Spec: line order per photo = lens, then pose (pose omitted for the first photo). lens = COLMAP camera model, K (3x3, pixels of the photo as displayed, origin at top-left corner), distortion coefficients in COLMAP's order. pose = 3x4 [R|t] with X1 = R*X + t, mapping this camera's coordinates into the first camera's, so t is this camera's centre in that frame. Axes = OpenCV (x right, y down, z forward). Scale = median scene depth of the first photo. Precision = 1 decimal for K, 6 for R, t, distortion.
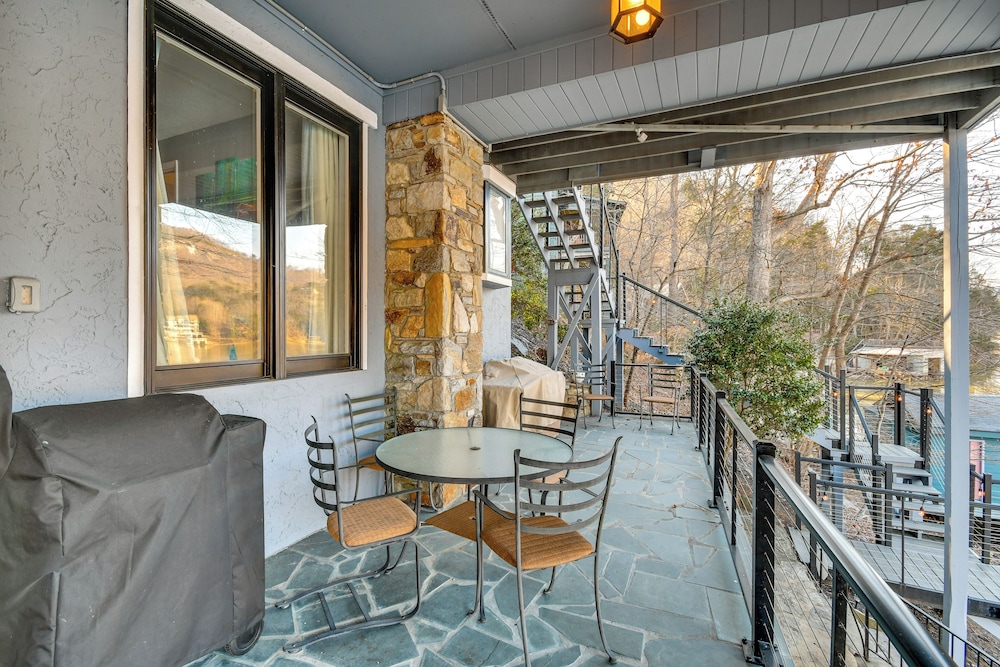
lens RADIAL K [[452.2, 0, 487.8], [0, 452.2, 332.2], [0, 0, 1]] dist [0.002023, 0.000036]
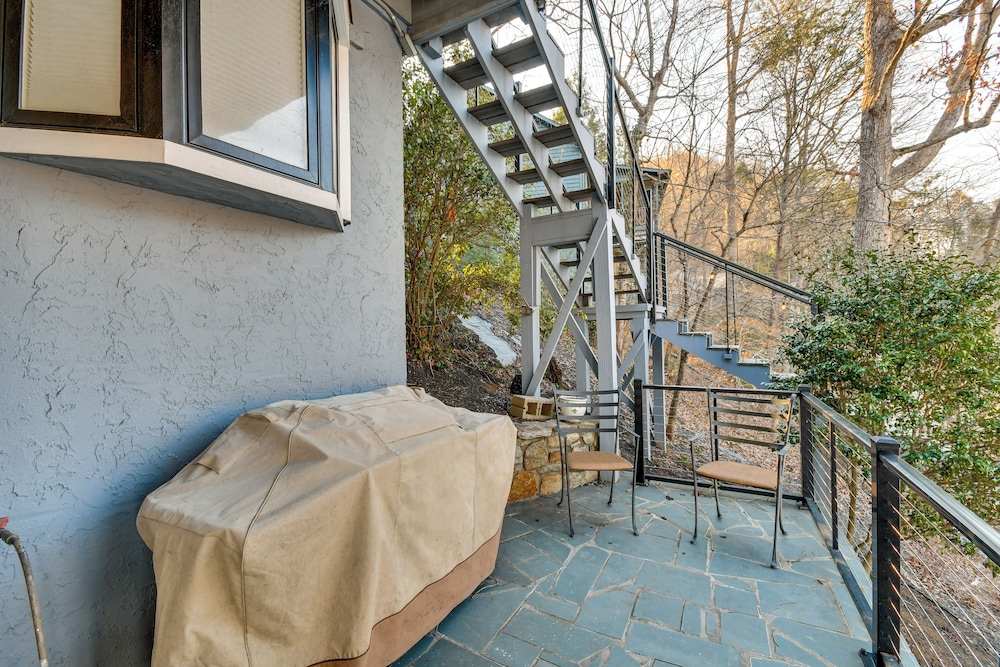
lens RADIAL K [[452.2, 0, 487.8], [0, 452.2, 332.2], [0, 0, 1]] dist [0.002023, 0.000036]
pose [[0.994376, -0.025343, -0.102829, 0.144986], [0.025499, 0.999675, 0.000207, 0.002587], [0.102791, -0.002828, 0.994699, 0.415131]]
